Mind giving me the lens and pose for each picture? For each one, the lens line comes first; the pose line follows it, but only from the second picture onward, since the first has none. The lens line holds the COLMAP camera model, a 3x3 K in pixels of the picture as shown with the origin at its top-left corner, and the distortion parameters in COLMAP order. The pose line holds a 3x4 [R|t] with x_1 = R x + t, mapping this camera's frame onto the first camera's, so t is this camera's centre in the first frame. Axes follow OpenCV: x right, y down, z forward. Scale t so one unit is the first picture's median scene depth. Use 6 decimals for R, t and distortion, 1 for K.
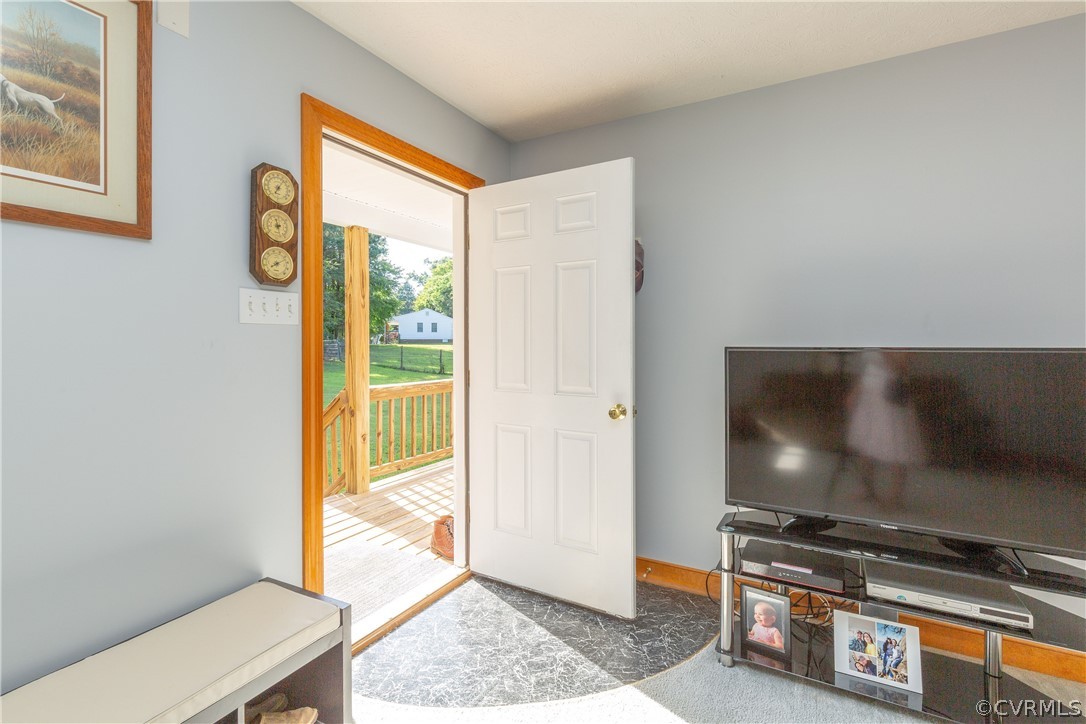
lens RADIAL K [[497.3, 0, 545.0], [0, 497.3, 341.9], [0, 0, 1]] dist [-0.000277, -0.000576]
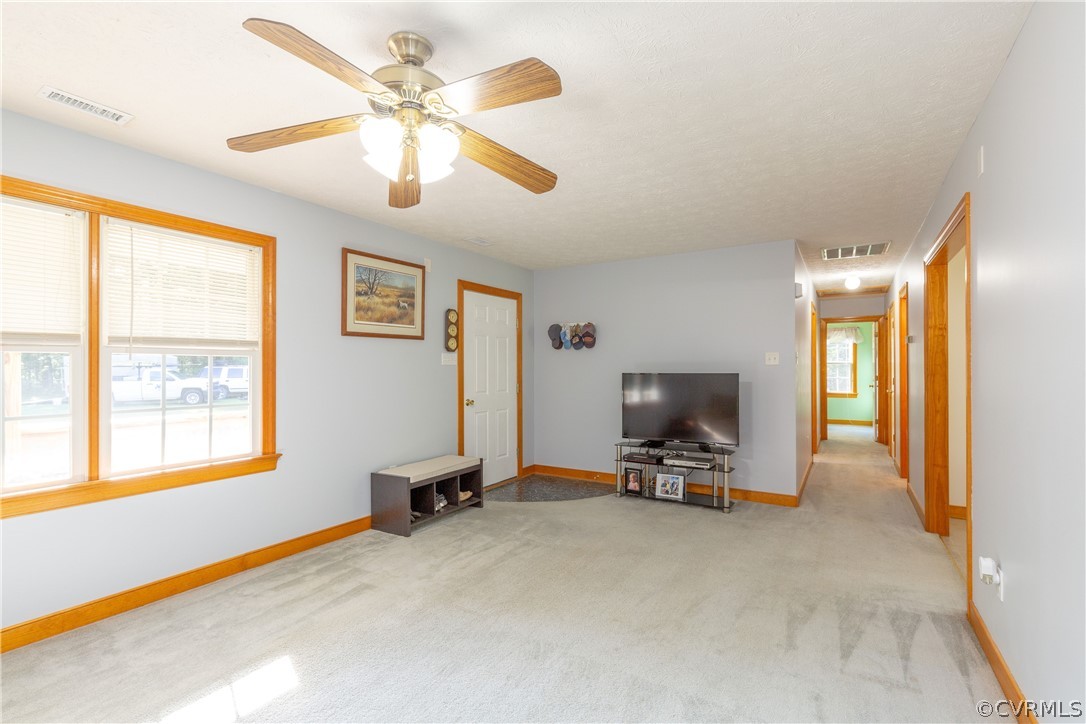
lens RADIAL K [[504.8, 0, 568.7], [0, 504.8, 366.0], [0, 0, 1]] dist [0.000197, -0.000273]
pose [[0.999953, 0.004079, 0.008778, 0.093553], [-0.004063, 0.999990, -0.001875, -0.029465], [-0.008786, 0.001839, 0.999960, -1.842828]]
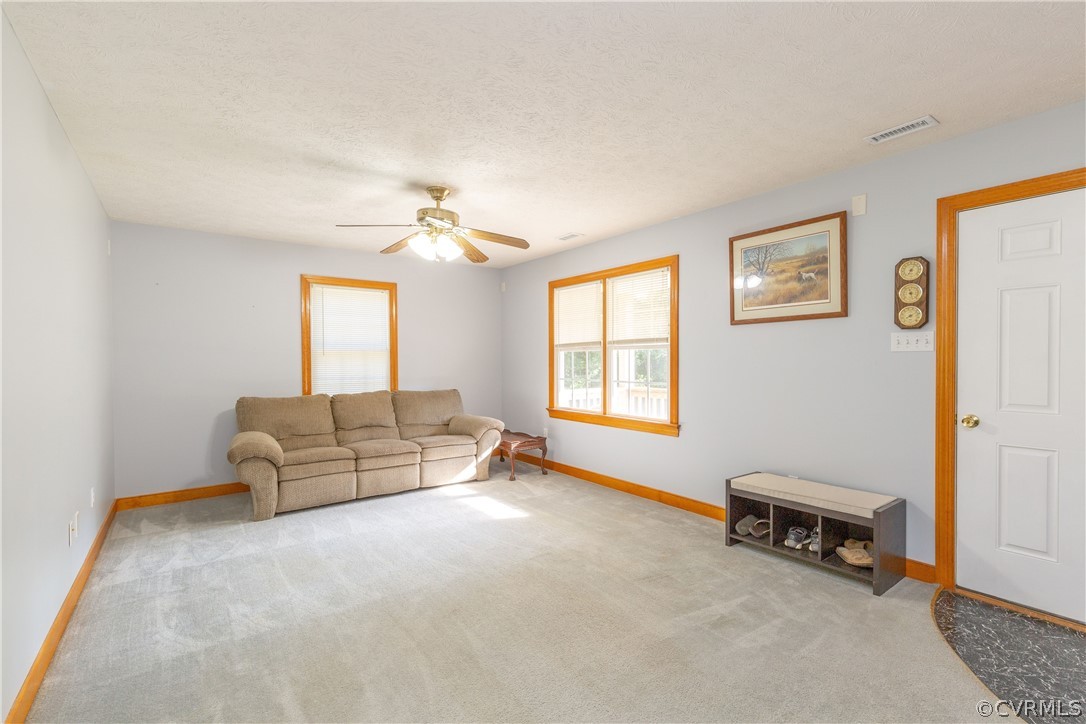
lens RADIAL K [[504.8, 0, 568.7], [0, 504.8, 366.0], [0, 0, 1]] dist [0.000197, -0.000273]
pose [[-0.394418, 0.020779, -0.918696, 1.473541], [0.009643, 0.999783, 0.018473, -0.029721], [0.918880, -0.001573, -0.394533, 0.603828]]
